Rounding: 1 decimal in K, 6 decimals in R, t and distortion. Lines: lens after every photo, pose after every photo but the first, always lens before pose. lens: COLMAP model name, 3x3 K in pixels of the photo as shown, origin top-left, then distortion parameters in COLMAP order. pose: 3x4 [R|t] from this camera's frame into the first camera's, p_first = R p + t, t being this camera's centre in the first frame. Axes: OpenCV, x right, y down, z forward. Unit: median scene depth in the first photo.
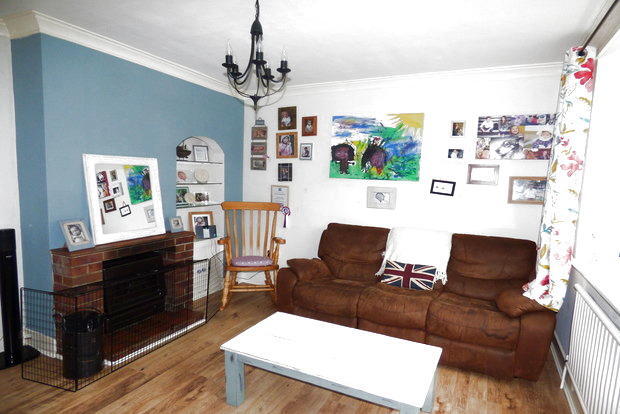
lens RADIAL K [[373.4, 0, 310.0], [0, 373.4, 207.0], [0, 0, 1]] dist [-0.003636, -0.000786]
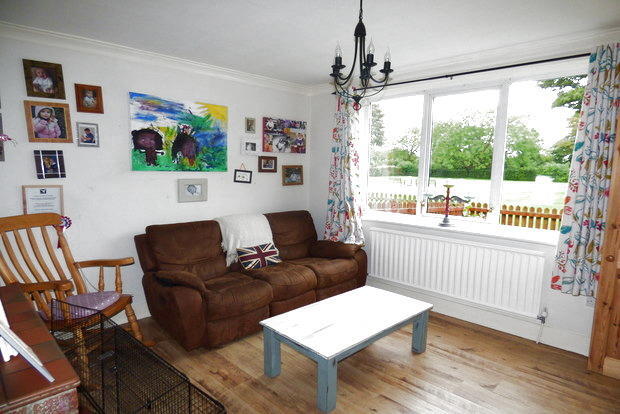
lens RADIAL K [[380.0, 0, 309.5], [0, 380.0, 217.1], [0, 0, 1]] dist [0.002603, 0.001079]
pose [[0.320559, -0.156061, 0.934284, -0.632936], [0.068336, 0.987574, 0.141516, -0.073663], [-0.944760, 0.018481, 0.327240, 0.403415]]
